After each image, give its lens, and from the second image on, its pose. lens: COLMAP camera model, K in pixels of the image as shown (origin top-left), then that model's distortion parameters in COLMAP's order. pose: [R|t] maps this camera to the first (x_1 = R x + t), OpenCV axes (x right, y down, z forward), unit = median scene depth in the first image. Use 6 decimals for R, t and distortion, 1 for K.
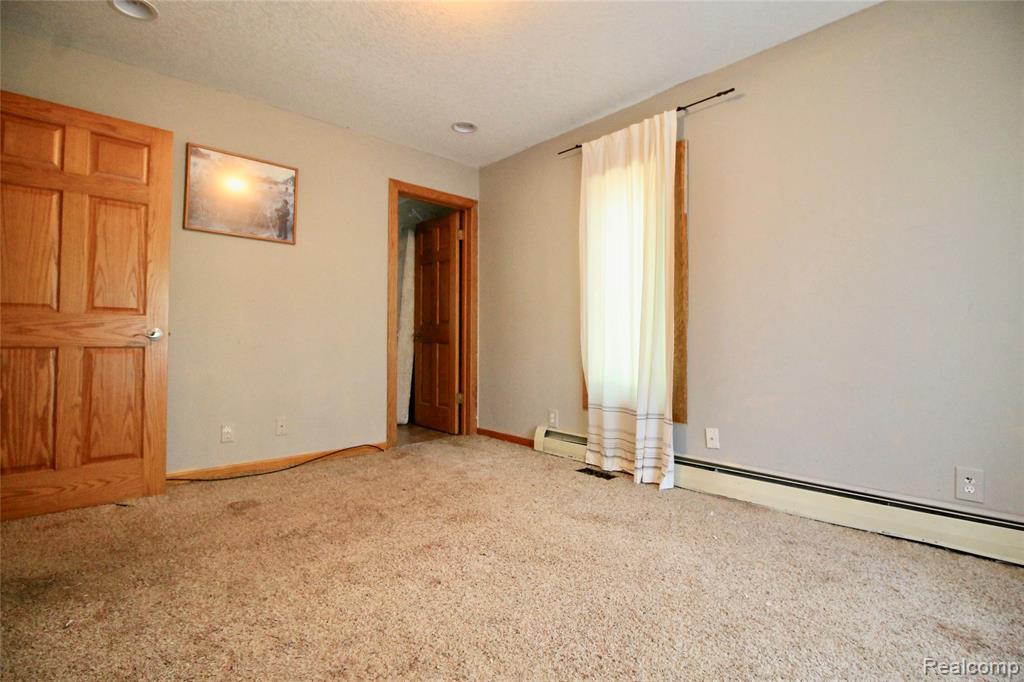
lens RADIAL K [[485.3, 0, 517.0], [0, 485.3, 330.9], [0, 0, 1]] dist [-0.000944, -0.000484]
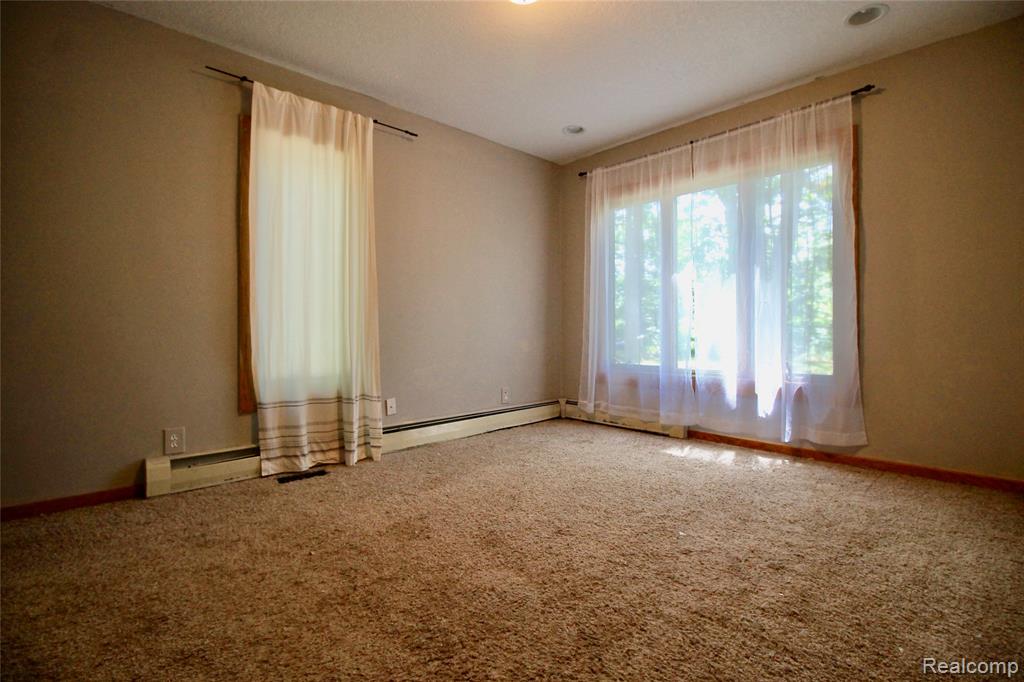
lens RADIAL K [[485.3, 0, 517.0], [0, 485.3, 330.9], [0, 0, 1]] dist [-0.000944, -0.000484]
pose [[-0.015480, -0.004911, 0.999868, -0.728079], [-0.013126, 0.999903, 0.004708, 0.017343], [-0.999794, -0.013051, -0.015543, 0.620759]]
